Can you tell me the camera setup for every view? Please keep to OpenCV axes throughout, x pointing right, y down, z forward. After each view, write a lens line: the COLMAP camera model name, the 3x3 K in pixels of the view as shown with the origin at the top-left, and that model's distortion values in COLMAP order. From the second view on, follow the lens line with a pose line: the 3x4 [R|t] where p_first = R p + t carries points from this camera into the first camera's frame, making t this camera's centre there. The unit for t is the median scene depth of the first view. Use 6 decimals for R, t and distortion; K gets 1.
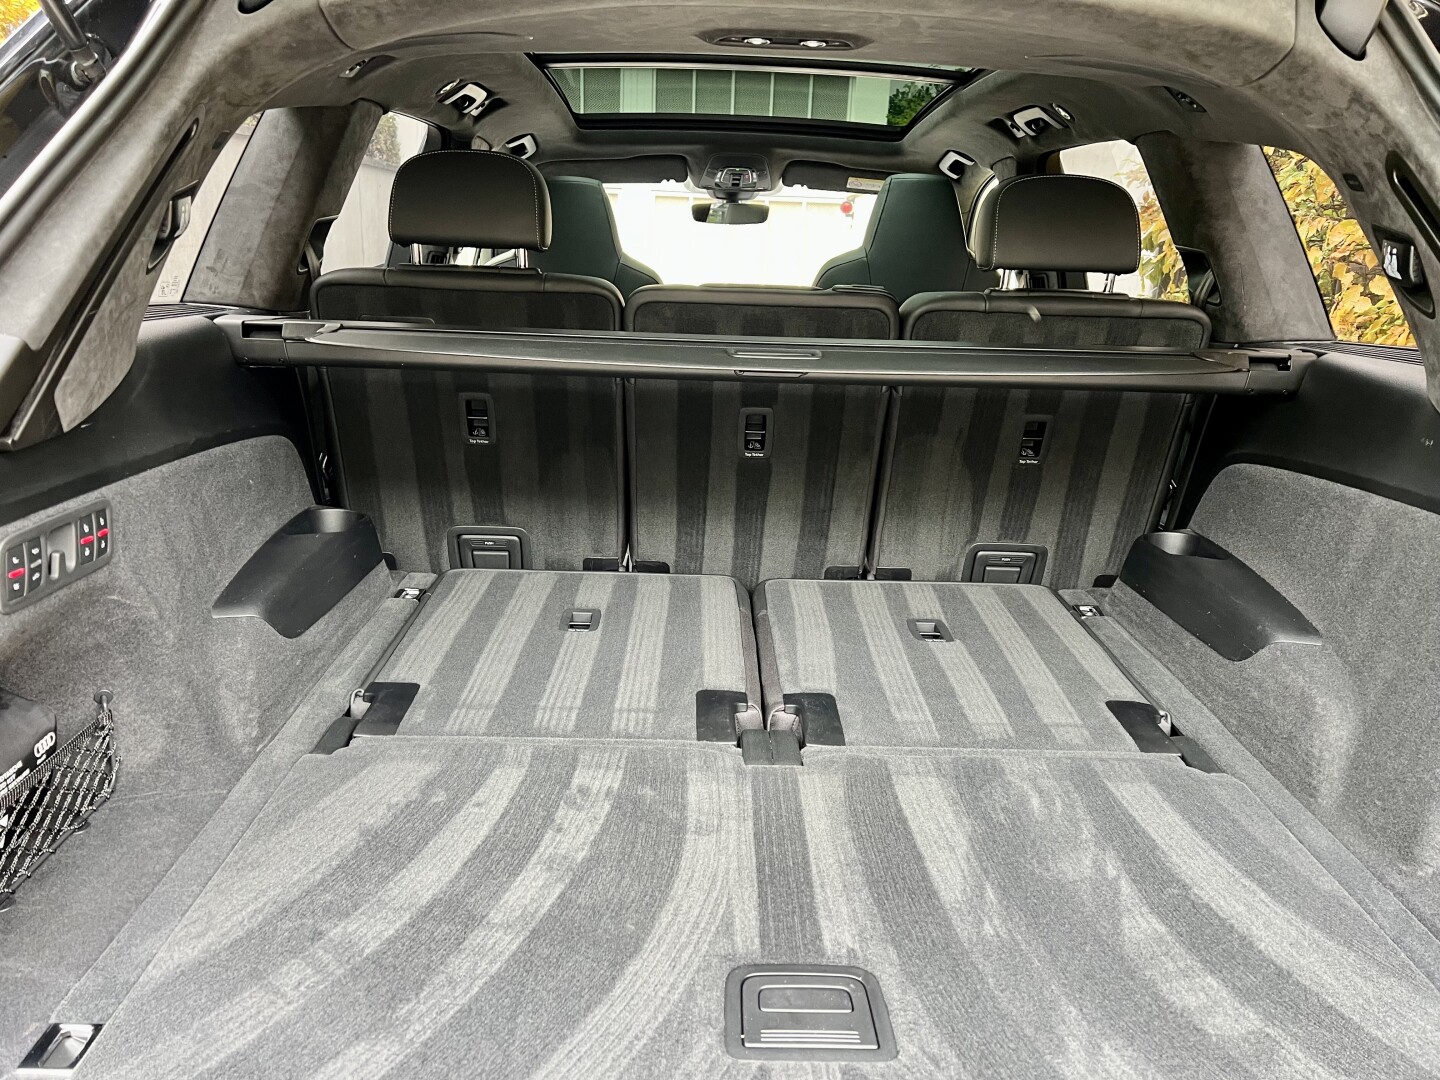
lens RADIAL K [[1089.7, 0, 726.9], [0, 1089.7, 539.3], [0, 0, 1]] dist [0.053570, -0.063183]
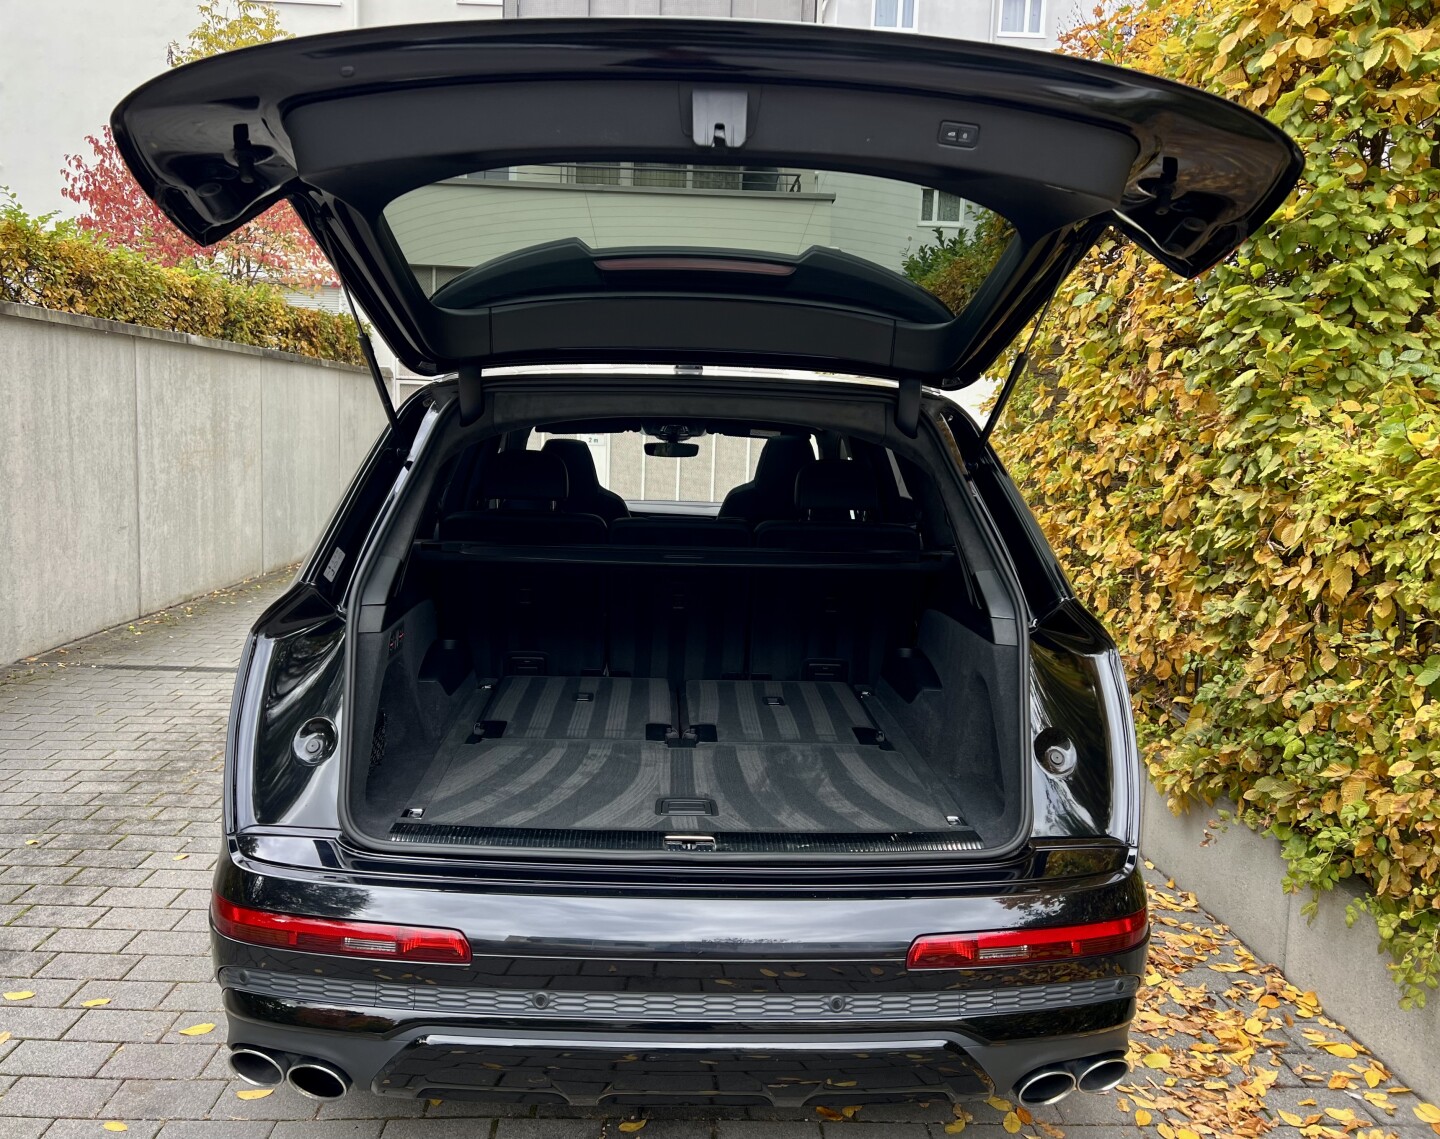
lens RADIAL K [[1119.3, 0, 695.6], [0, 1119.3, 569.7], [0, 0, 1]] dist [0.059861, -0.053902]
pose [[0.999907, -0.007703, 0.011242, 0.039386], [0.009154, 0.990755, -0.135355, 0.131970], [-0.010095, 0.135445, 0.990733, -1.004900]]
